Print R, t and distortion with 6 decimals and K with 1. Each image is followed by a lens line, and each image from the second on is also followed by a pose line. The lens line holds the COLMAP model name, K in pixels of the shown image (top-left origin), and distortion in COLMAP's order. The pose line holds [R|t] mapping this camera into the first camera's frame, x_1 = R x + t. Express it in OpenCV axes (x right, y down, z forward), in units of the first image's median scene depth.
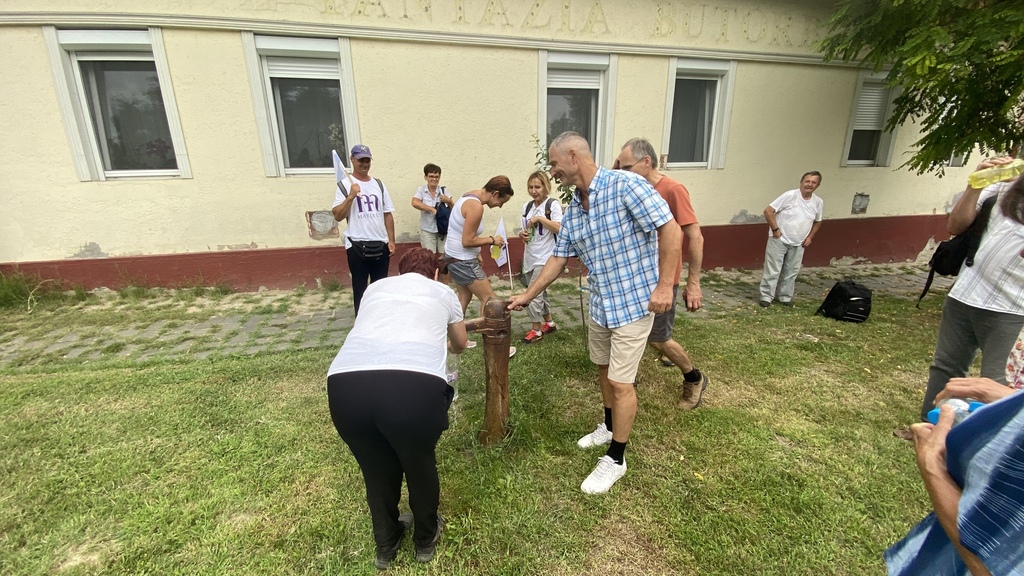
lens RADIAL K [[428.4, 0, 511.5], [0, 428.4, 291.9], [0, 0, 1]] dist [-0.012241, -0.000595]
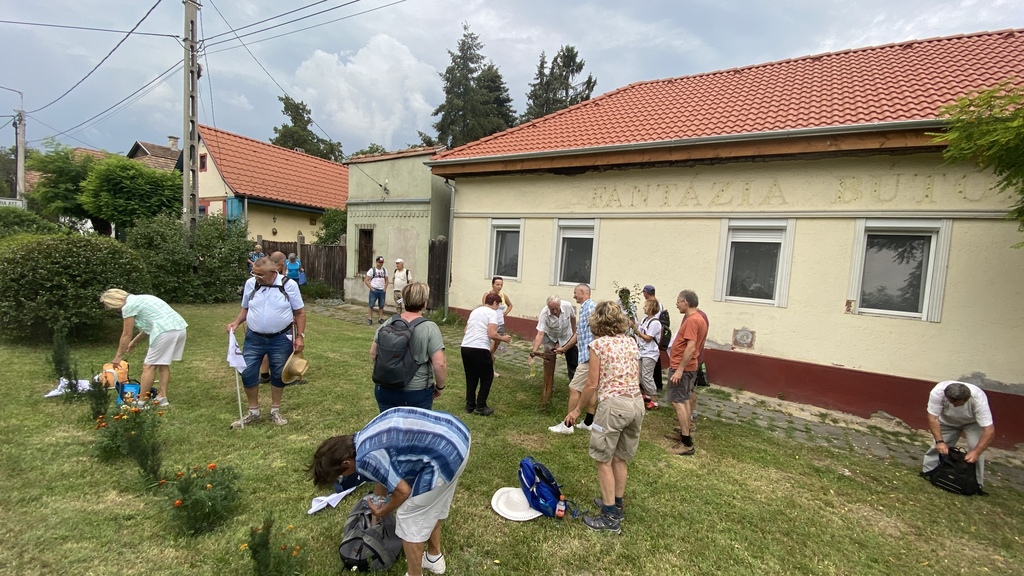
lens RADIAL K [[428.4, 0, 513.0], [0, 428.4, 285.5], [0, 0, 1]] dist [-0.012241, -0.000595]
pose [[0.660485, 0.107131, -0.743157, 0.655494], [-0.271596, 0.956836, -0.103448, -0.017669], [0.699997, 0.270164, 0.661071, -0.348712]]
